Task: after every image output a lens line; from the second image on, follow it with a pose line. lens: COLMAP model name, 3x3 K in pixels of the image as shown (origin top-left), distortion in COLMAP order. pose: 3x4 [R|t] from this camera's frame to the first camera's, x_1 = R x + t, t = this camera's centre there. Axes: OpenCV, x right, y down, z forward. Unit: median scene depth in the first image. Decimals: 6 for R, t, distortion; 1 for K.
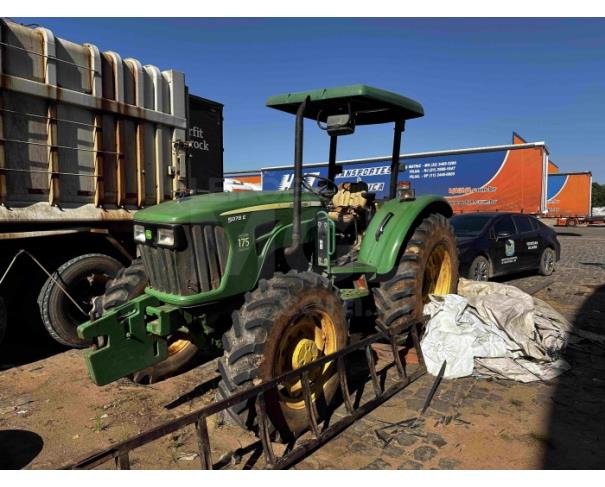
lens RADIAL K [[422.7, 0, 302.5], [0, 422.7, 243.5], [0, 0, 1]] dist [0.052215, -0.058990]
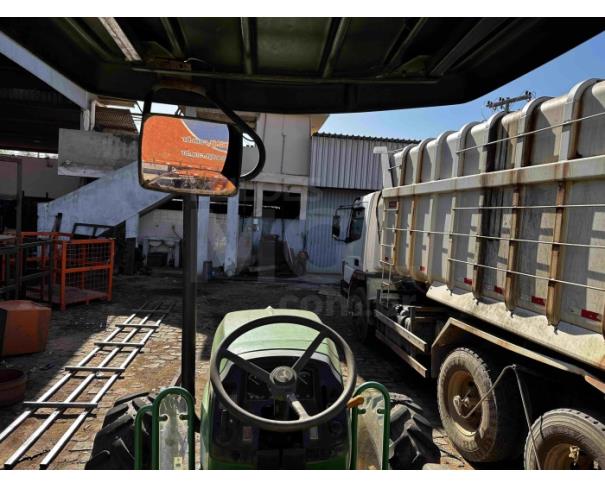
lens RADIAL K [[422.7, 0, 302.5], [0, 422.7, 243.5], [0, 0, 1]] dist [0.052215, -0.058990]
pose [[-0.709971, -0.011172, -0.704142, 0.229776], [-0.117696, 0.987694, 0.102999, -0.245733], [0.694326, 0.156001, -0.702549, 1.183372]]
